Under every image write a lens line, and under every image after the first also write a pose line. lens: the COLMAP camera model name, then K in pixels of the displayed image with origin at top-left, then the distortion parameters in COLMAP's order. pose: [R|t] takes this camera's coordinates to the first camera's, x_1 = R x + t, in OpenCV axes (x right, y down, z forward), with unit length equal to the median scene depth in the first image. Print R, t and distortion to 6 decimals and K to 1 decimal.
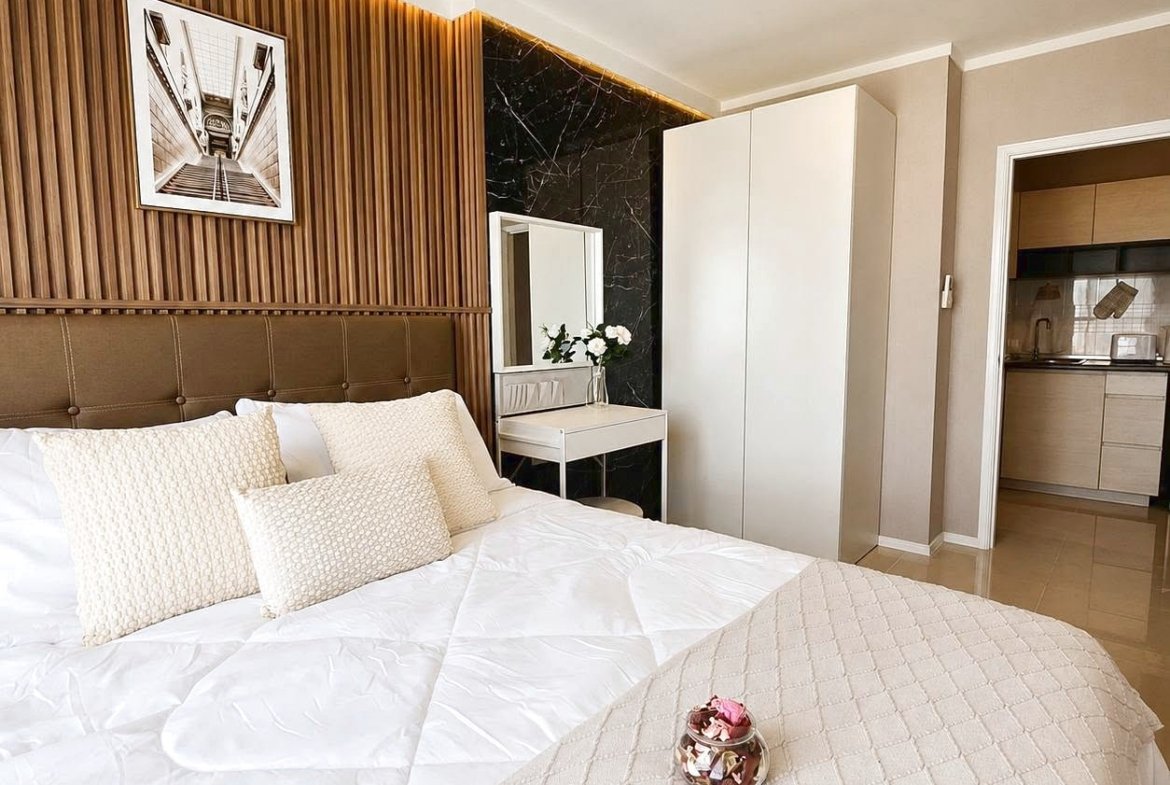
lens RADIAL K [[649.4, 0, 594.7], [0, 649.4, 389.7], [0, 0, 1]] dist [-0.000216, 0.000878]
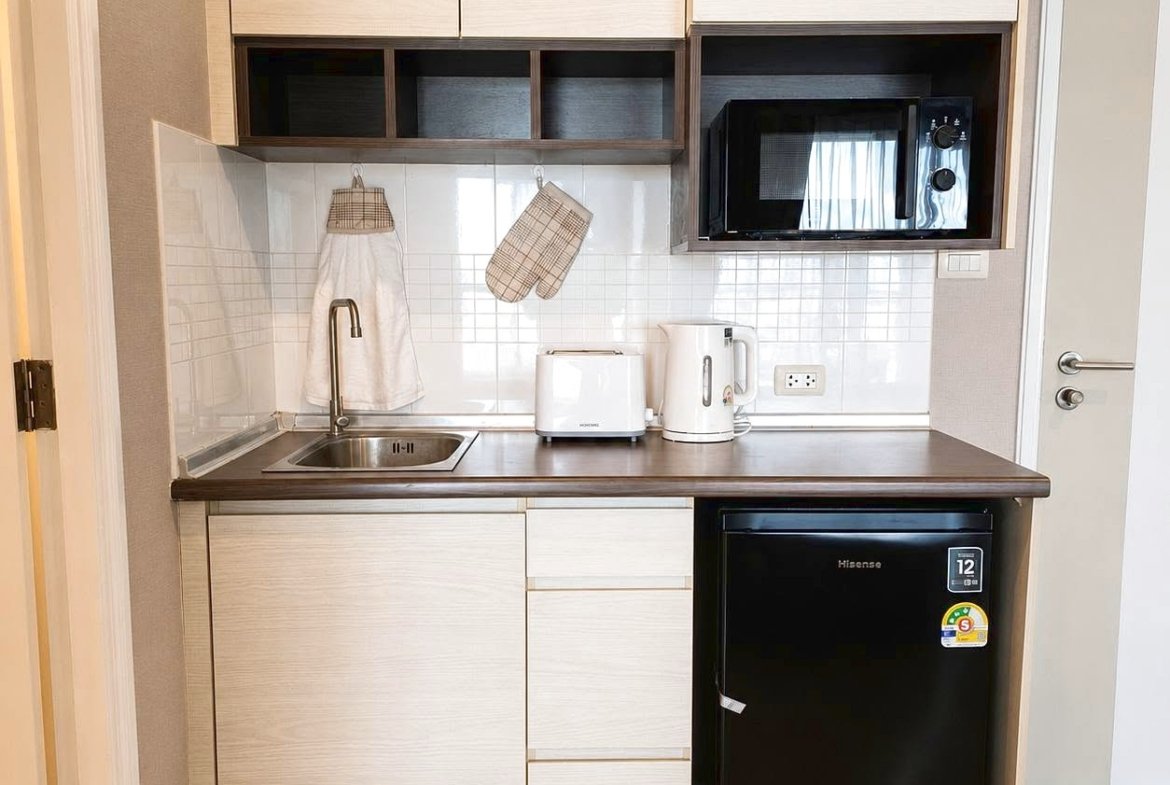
lens RADIAL K [[1003.0, 0, 583.0], [0, 1003.0, 401.7], [0, 0, 1]] dist [0.014339, 0.002656]
pose [[0.755312, -0.071423, 0.651462, 0.482553], [0.057949, 0.997429, 0.042167, -0.077317], [-0.652798, 0.005903, 0.757509, 0.602023]]
